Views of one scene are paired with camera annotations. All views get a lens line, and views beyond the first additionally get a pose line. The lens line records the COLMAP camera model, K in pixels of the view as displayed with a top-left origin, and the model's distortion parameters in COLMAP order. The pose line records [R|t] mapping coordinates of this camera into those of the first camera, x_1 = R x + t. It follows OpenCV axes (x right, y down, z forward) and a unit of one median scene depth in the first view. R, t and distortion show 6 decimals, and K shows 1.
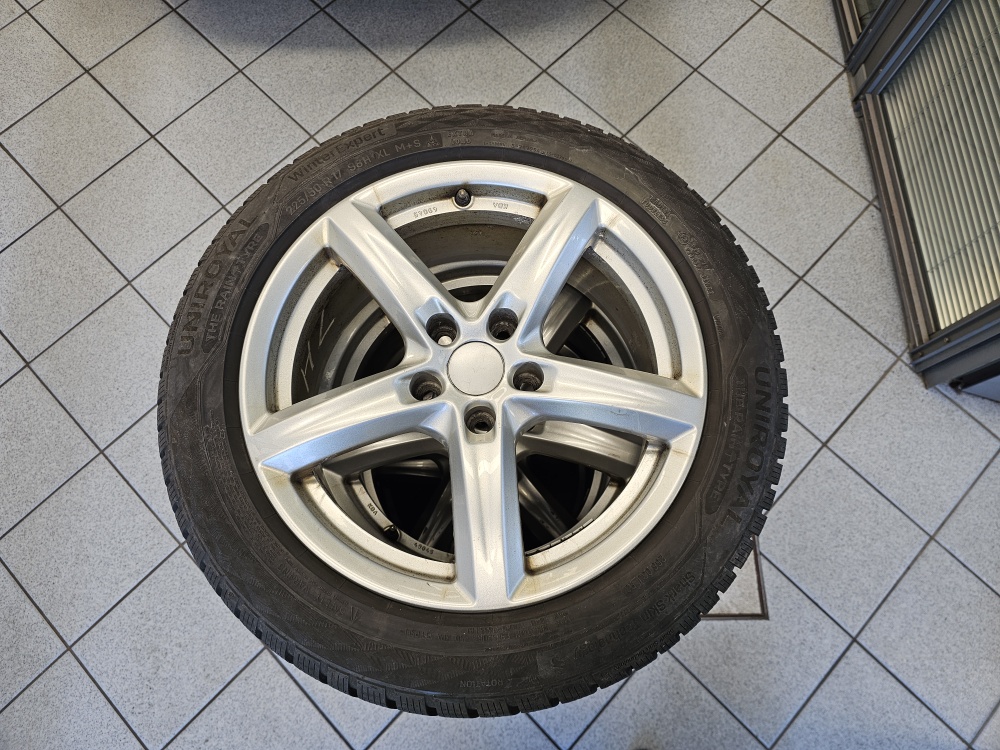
lens RADIAL K [[673.9, 0, 504.5], [0, 673.9, 364.2], [0, 0, 1]] dist [0.044221, -0.049401]
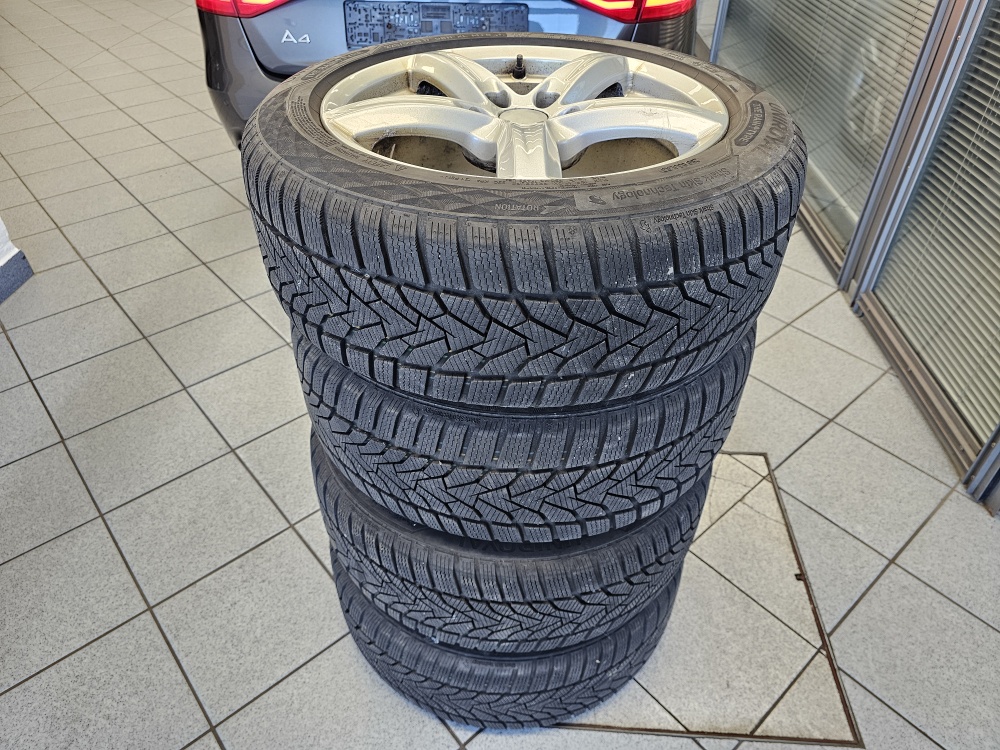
lens RADIAL K [[673.9, 0, 499.3], [0, 673.9, 376.7], [0, 0, 1]] dist [0.044221, -0.049401]
pose [[0.996555, 0.053996, -0.062946, 0.006615], [-0.079579, 0.836253, -0.542539, 0.451478], [0.023343, 0.545679, 0.837669, 0.121876]]
